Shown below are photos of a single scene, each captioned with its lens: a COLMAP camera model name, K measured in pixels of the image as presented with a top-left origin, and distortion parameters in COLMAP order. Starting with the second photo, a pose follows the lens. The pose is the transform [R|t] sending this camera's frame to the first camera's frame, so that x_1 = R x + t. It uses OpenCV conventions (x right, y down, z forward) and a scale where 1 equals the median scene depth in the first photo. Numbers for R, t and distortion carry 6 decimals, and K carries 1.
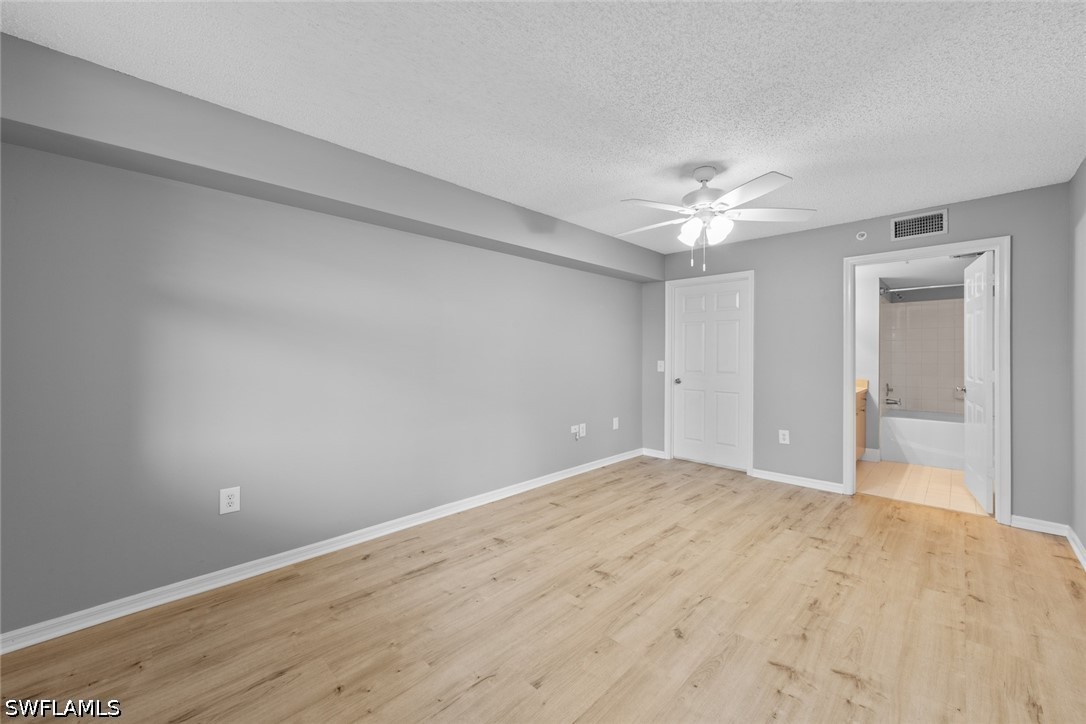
lens RADIAL K [[419.3, 0, 540.4], [0, 419.3, 353.8], [0, 0, 1]] dist [-0.003001, -0.000330]
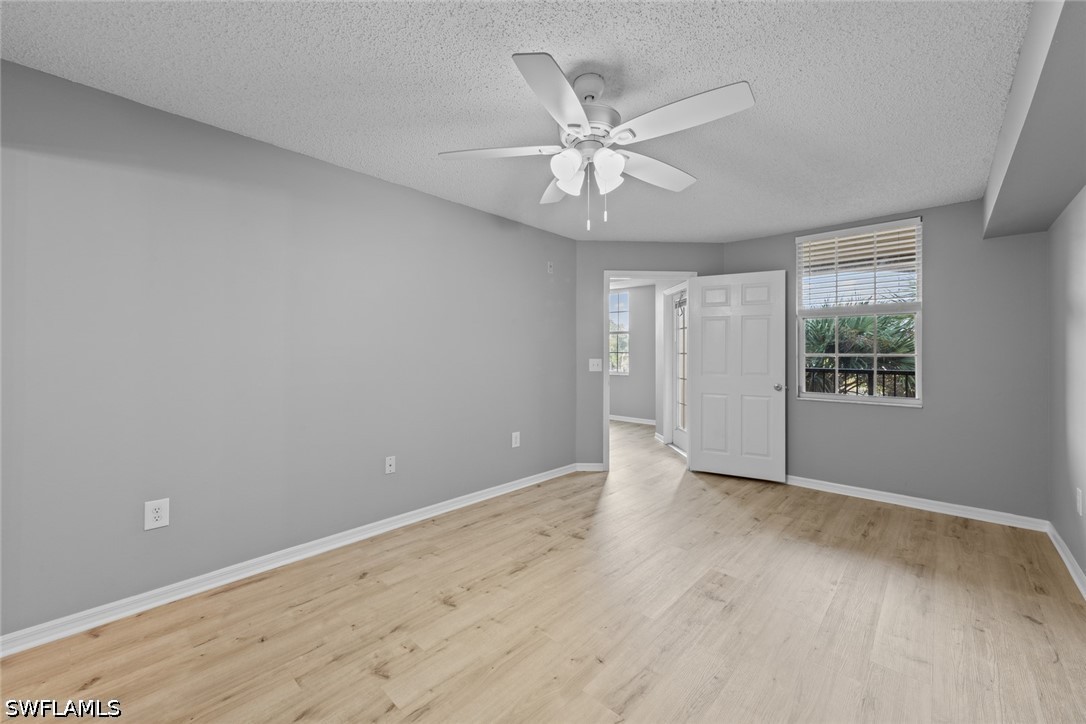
lens RADIAL K [[419.3, 0, 540.4], [0, 419.3, 353.8], [0, 0, 1]] dist [-0.003001, -0.000330]
pose [[-0.999521, -0.002552, -0.030858, 0.536960], [-0.002674, 0.999989, 0.003922, -0.000032], [0.030848, 0.004003, -0.999516, 1.836468]]
